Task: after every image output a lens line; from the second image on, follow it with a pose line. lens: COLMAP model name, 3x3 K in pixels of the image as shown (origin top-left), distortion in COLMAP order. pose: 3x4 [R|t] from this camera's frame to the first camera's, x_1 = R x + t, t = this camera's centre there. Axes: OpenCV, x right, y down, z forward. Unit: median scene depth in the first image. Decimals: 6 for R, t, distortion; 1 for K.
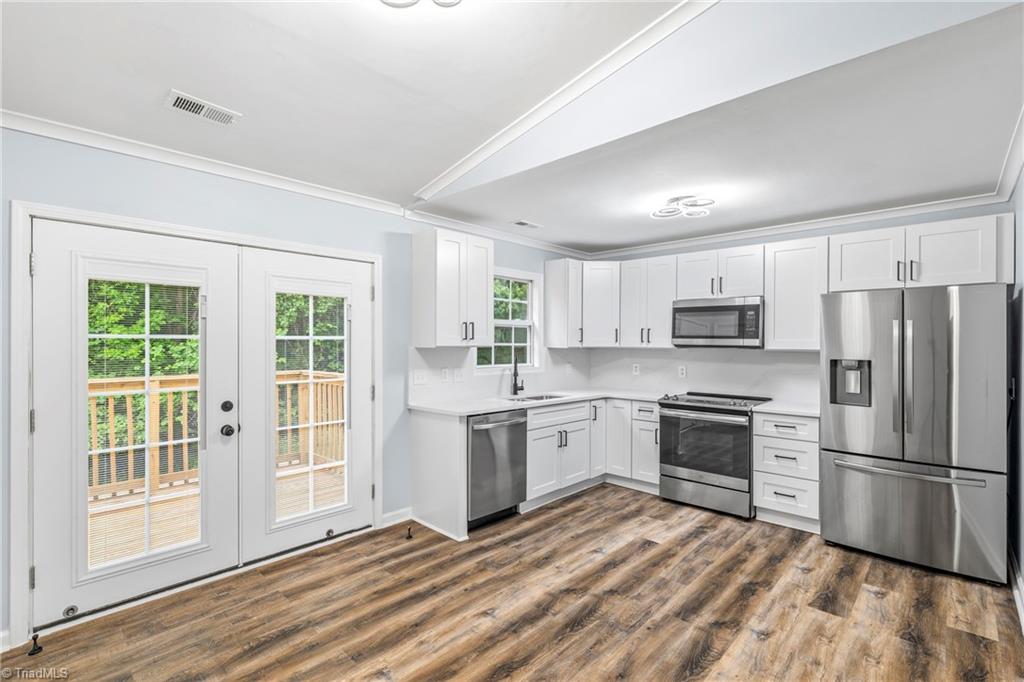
lens RADIAL K [[472.1, 0, 510.7], [0, 472.1, 343.4], [0, 0, 1]] dist [0.001575, -0.000275]
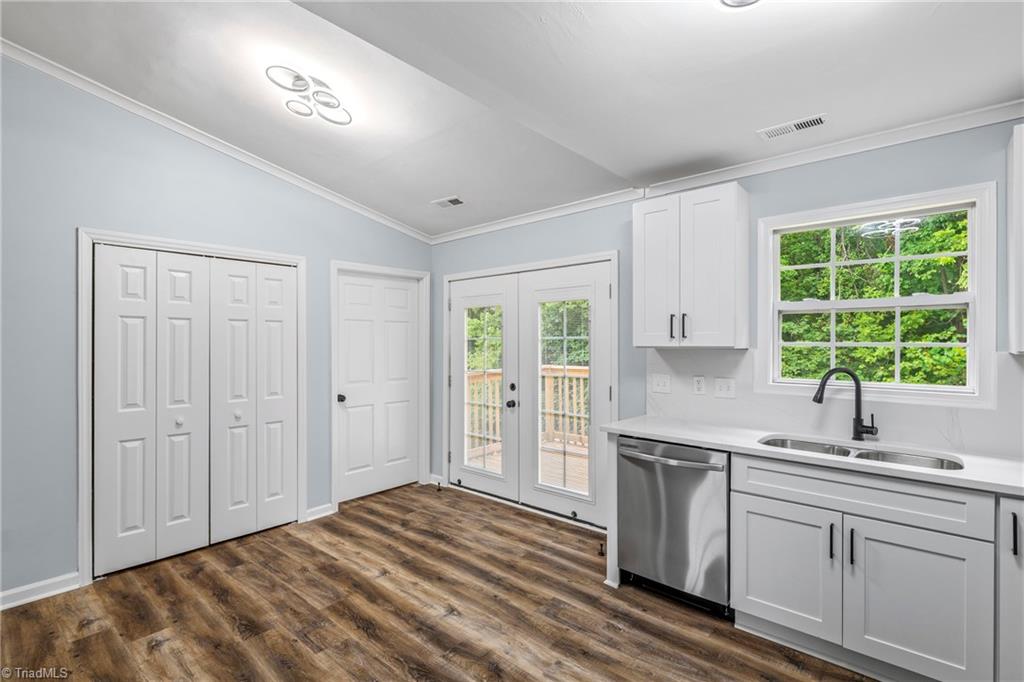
lens RADIAL K [[477.6, 0, 514.9], [0, 477.6, 342.8], [0, 0, 1]] dist [0.002161, 0.000366]
pose [[0.037087, 0.001752, -0.999311, 0.642365], [0.002304, 0.999996, 0.001839, -0.002221], [0.999309, -0.002371, 0.037083, 0.724407]]
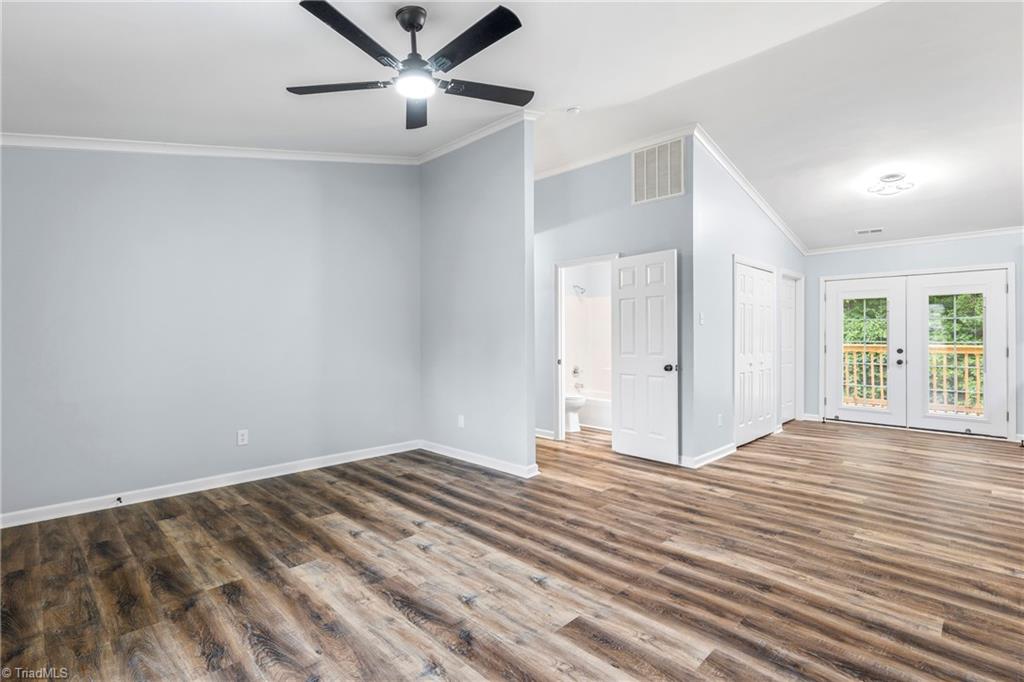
lens RADIAL K [[480.5, 0, 505.5], [0, 480.5, 333.7], [0, 0, 1]] dist [0.001505, 0.000415]
pose [[-0.035539, -0.007714, -0.999339, 1.270758], [-0.005103, 0.999959, -0.007537, 0.060756], [0.999355, 0.004832, -0.035577, -0.556040]]
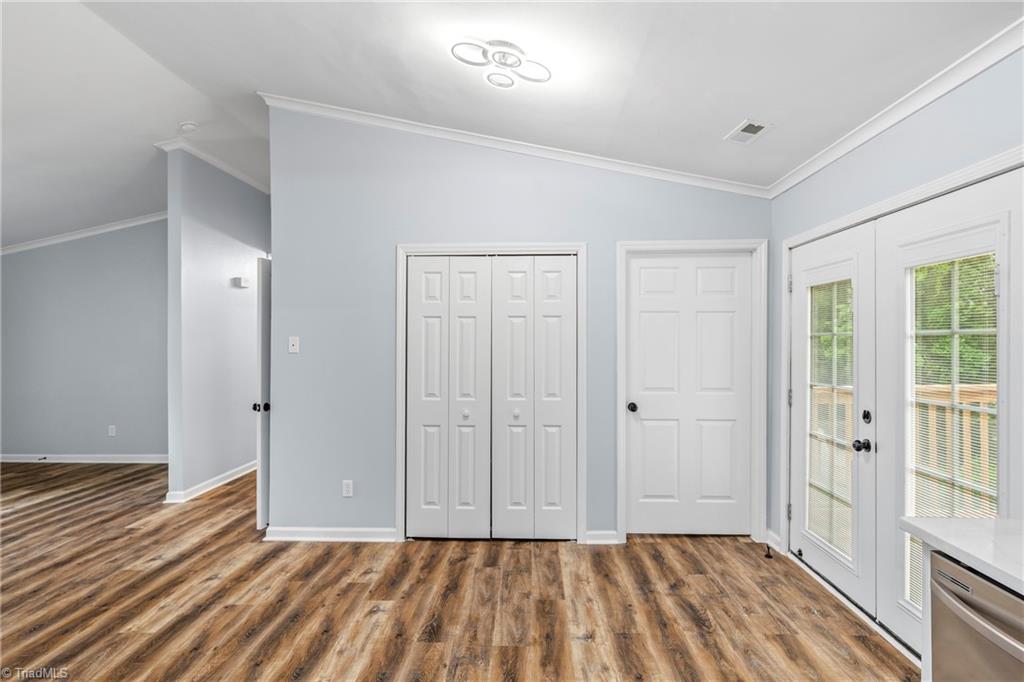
lens RADIAL K [[549.5, 0, 509.8], [0, 549.5, 337.8], [0, 0, 1]] dist [0.003133, -0.000135]
pose [[-0.752978, -0.001671, -0.658044, 0.388245], [0.000641, 0.999994, -0.003273, -0.002132], [0.658046, -0.002887, -0.752972, 1.000784]]
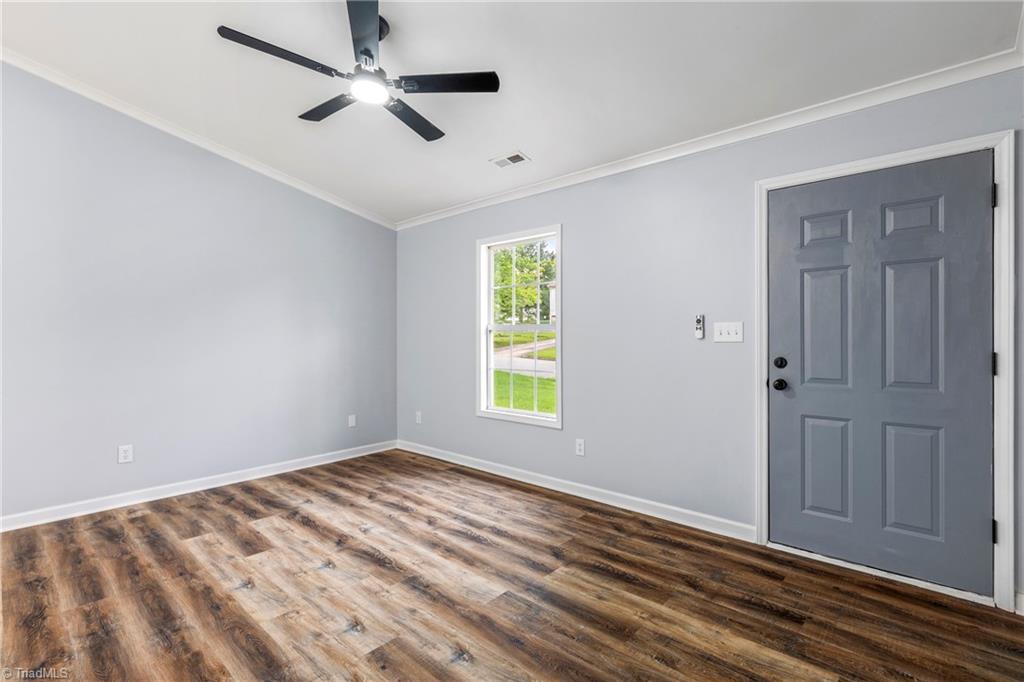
lens RADIAL K [[469.0, 0, 508.4], [0, 469.0, 342.3], [0, 0, 1]] dist [0.000172, 0.000248]
pose [[-0.020503, -0.012674, 0.999709, -0.025632], [0.009337, 0.999874, 0.012867, 0.055104], [-0.999746, 0.009598, -0.020382, -0.878168]]
